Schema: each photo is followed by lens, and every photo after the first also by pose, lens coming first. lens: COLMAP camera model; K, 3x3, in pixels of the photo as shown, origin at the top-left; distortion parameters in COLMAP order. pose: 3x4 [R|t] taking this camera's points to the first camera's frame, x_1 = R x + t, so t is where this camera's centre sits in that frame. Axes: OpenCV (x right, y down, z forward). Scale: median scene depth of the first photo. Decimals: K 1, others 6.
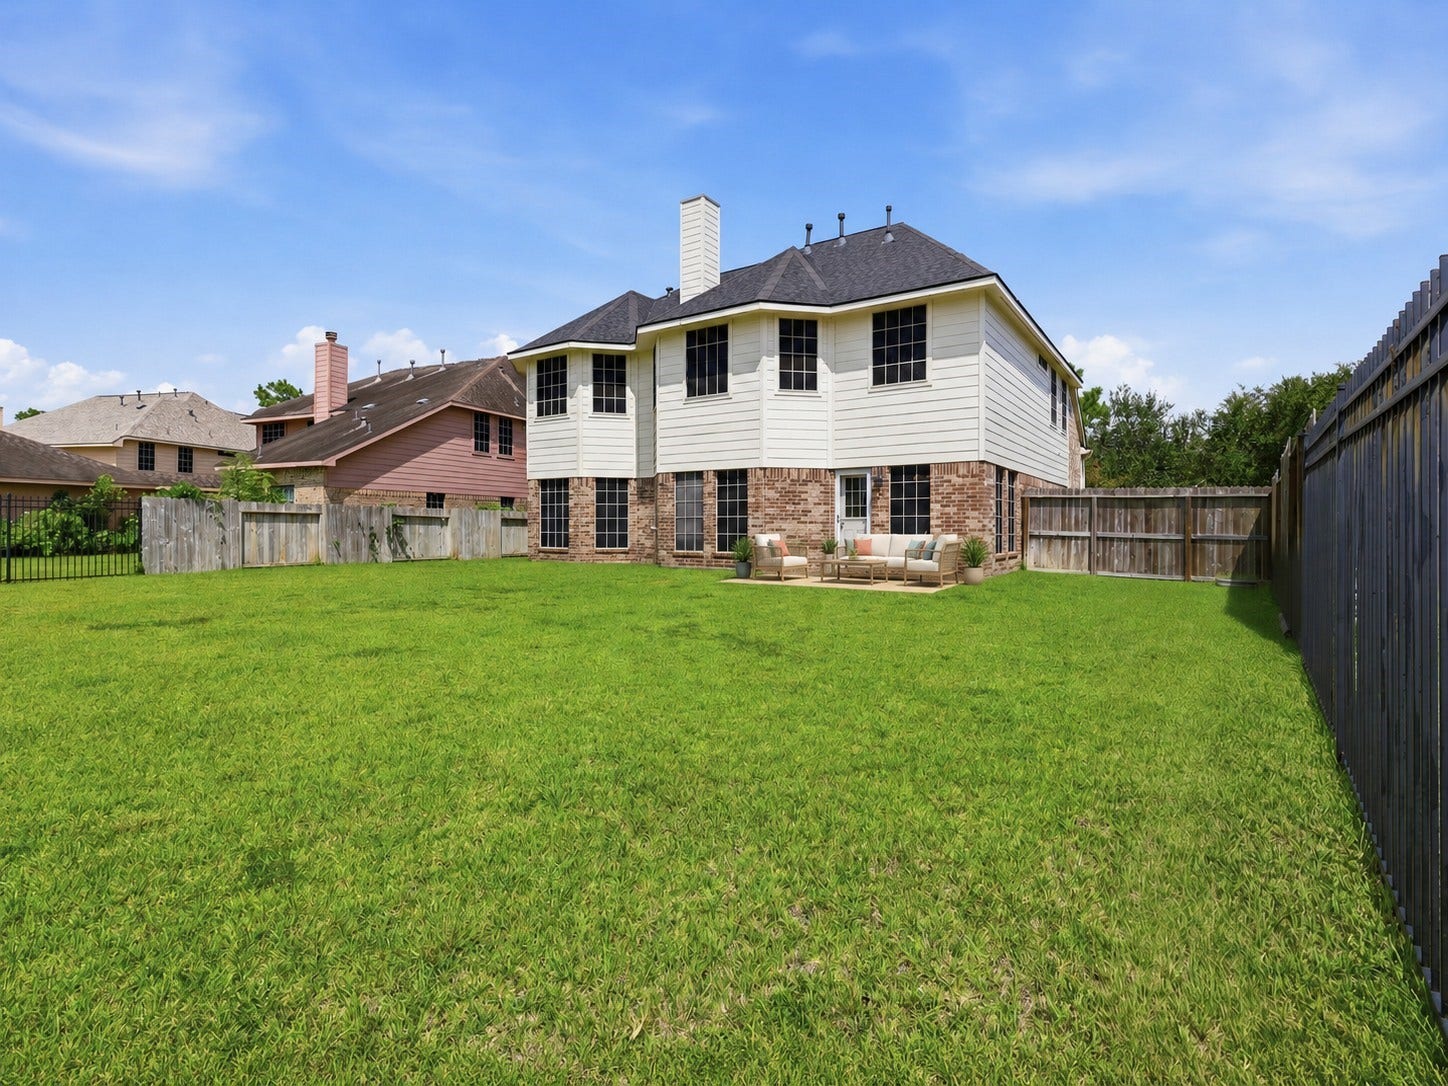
lens RADIAL K [[711.4, 0, 724.4], [0, 711.4, 538.4], [0, 0, 1]] dist [0.013972, -0.002232]
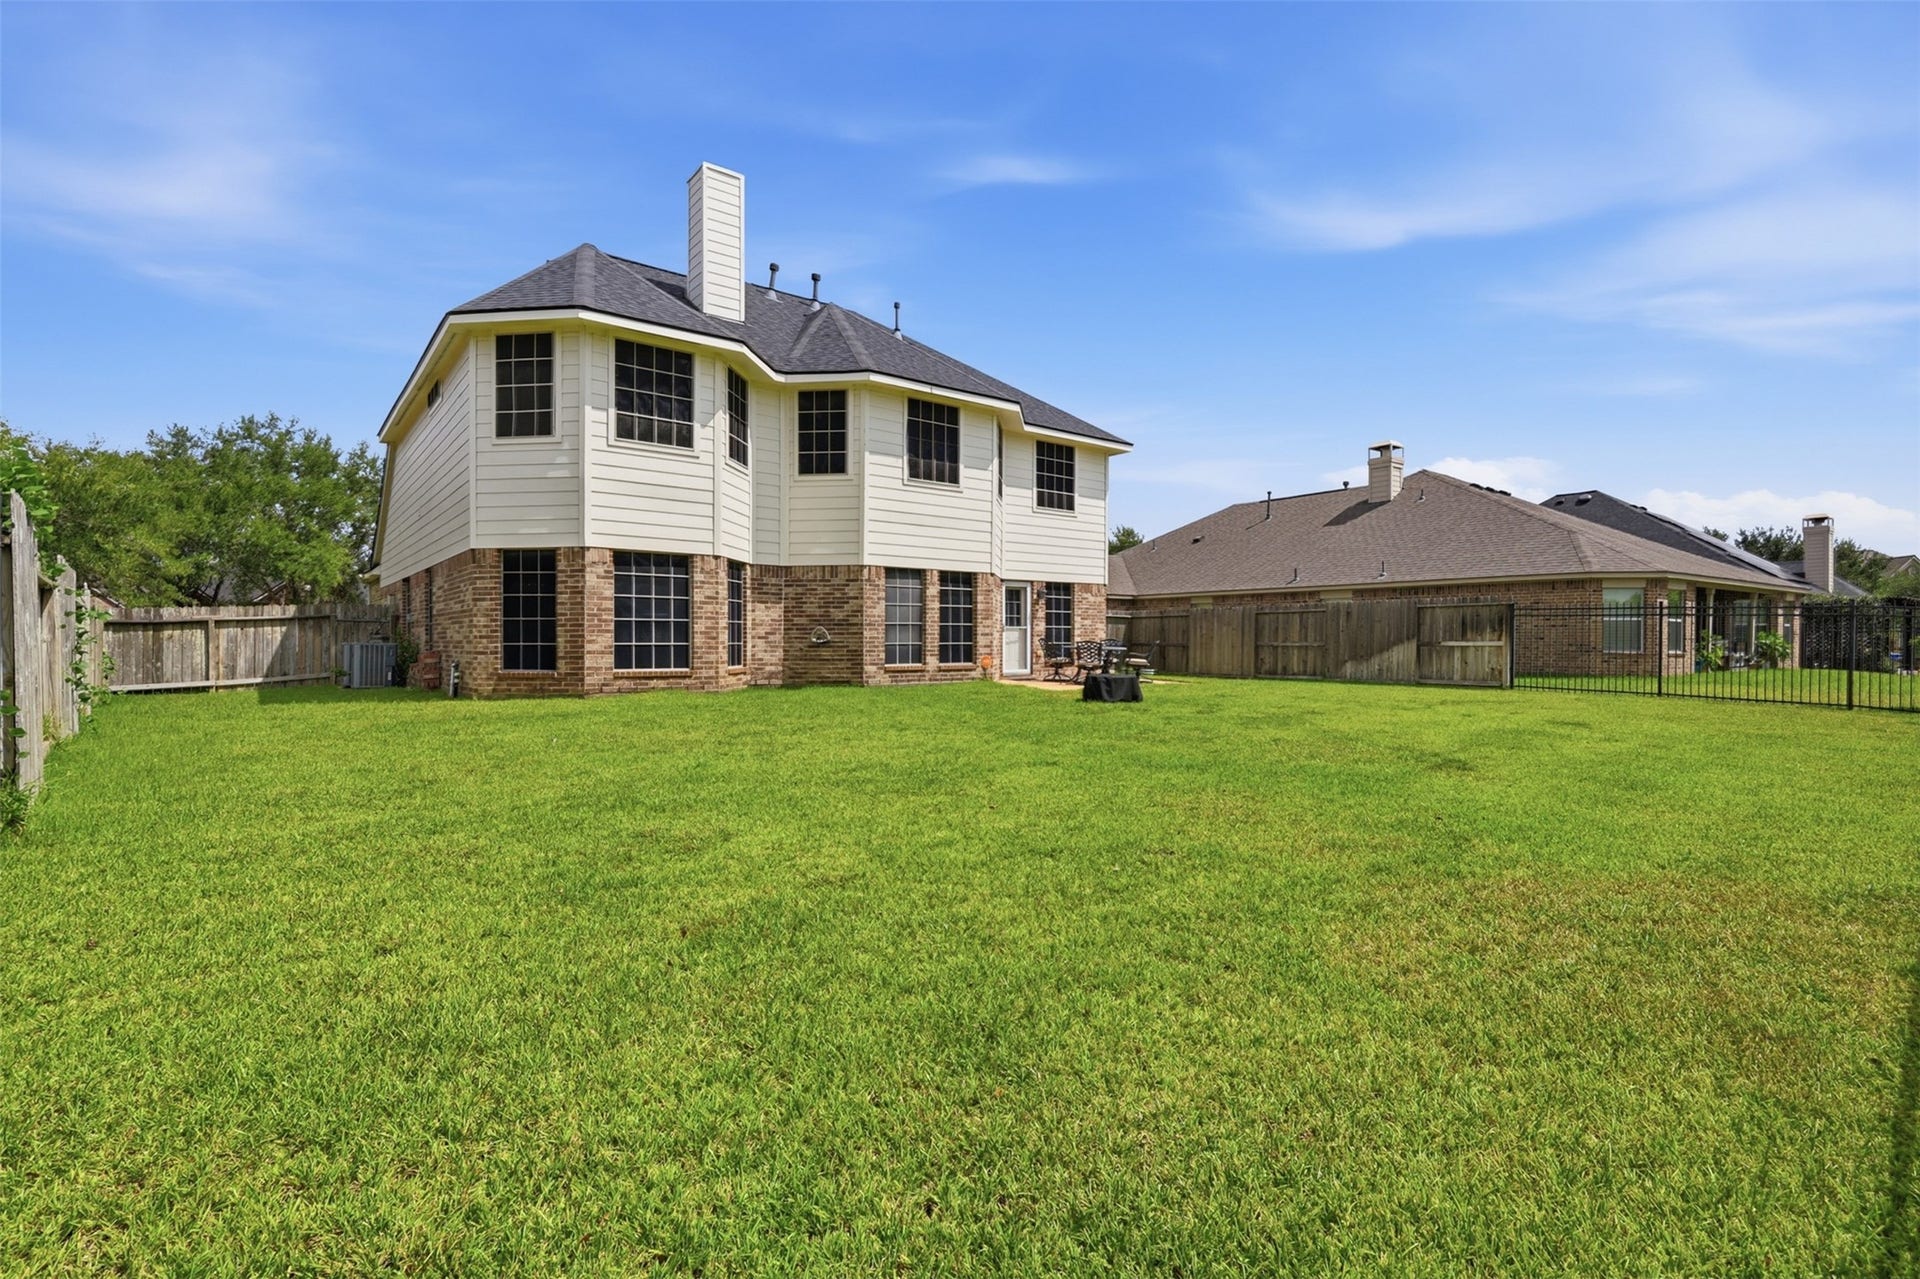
lens RADIAL K [[893.6, 0, 960.0], [0, 893.6, 639.5], [0, 0, 1]] dist [0.000185, -0.000051]
pose [[0.304838, -0.001766, 0.952402, -0.970224], [0.008492, 0.999964, -0.000864, -0.009584], [-0.952366, 0.008351, 0.304842, 0.601937]]
